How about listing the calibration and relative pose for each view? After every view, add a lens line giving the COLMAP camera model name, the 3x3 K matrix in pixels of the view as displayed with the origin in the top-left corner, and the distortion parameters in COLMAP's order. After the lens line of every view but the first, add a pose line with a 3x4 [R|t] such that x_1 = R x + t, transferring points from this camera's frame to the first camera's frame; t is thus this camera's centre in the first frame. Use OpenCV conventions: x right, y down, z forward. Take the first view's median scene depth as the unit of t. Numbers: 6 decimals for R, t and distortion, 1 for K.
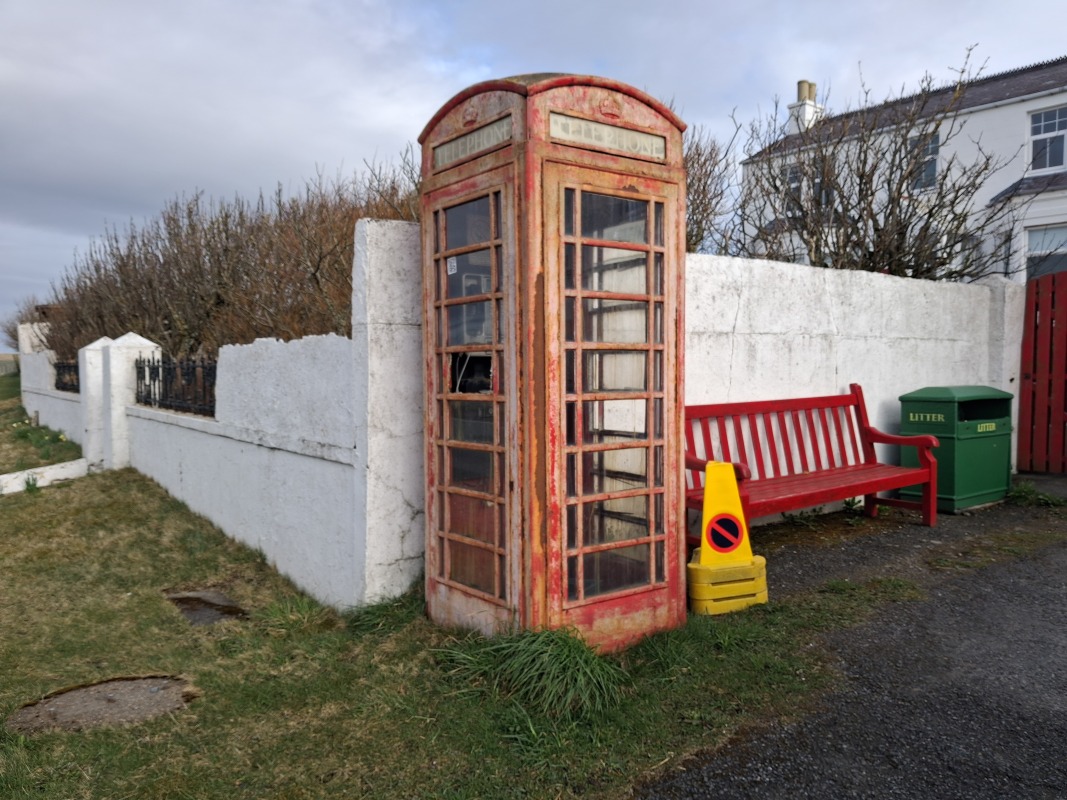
lens RADIAL K [[826.0, 0, 536.7], [0, 826.0, 405.7], [0, 0, 1]] dist [0.075687, -0.281402]
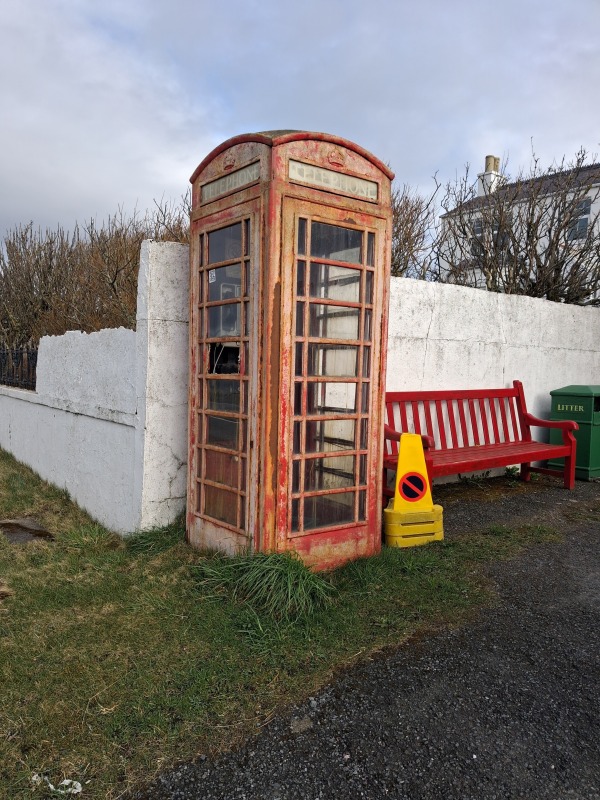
lens RADIAL K [[614.3, 0, 283.2], [0, 614.3, 409.6], [0, 0, 1]] dist [0.081146, -0.279808]
pose [[0.999472, 0.032488, 0.000951, 0.015698], [-0.032501, 0.999211, 0.022828, 0.015874], [-0.000209, -0.022846, 0.999739, 0.016633]]
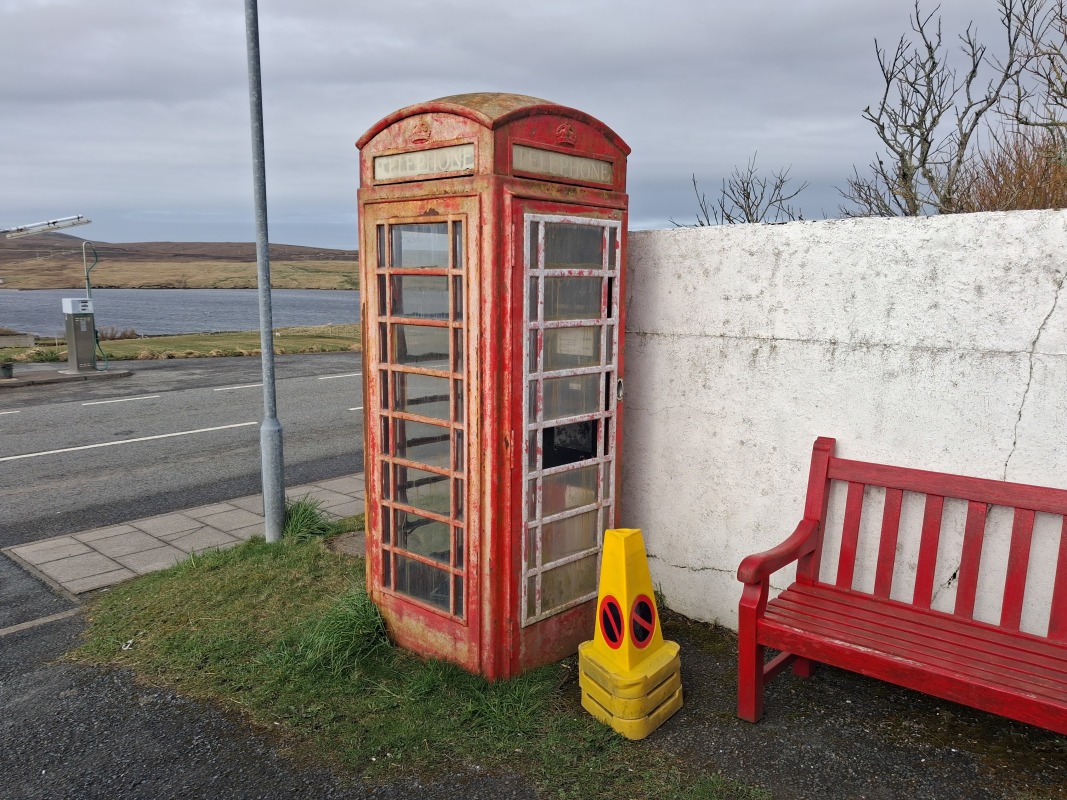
lens RADIAL K [[832.9, 0, 539.8], [0, 832.9, 399.0], [0, 0, 1]] dist [0.065182, -0.223282]
pose [[0.207566, 0.154865, -0.965885, 1.053801], [-0.050022, 0.987778, 0.147625, -0.184492], [0.976941, 0.017673, 0.212776, 0.864049]]
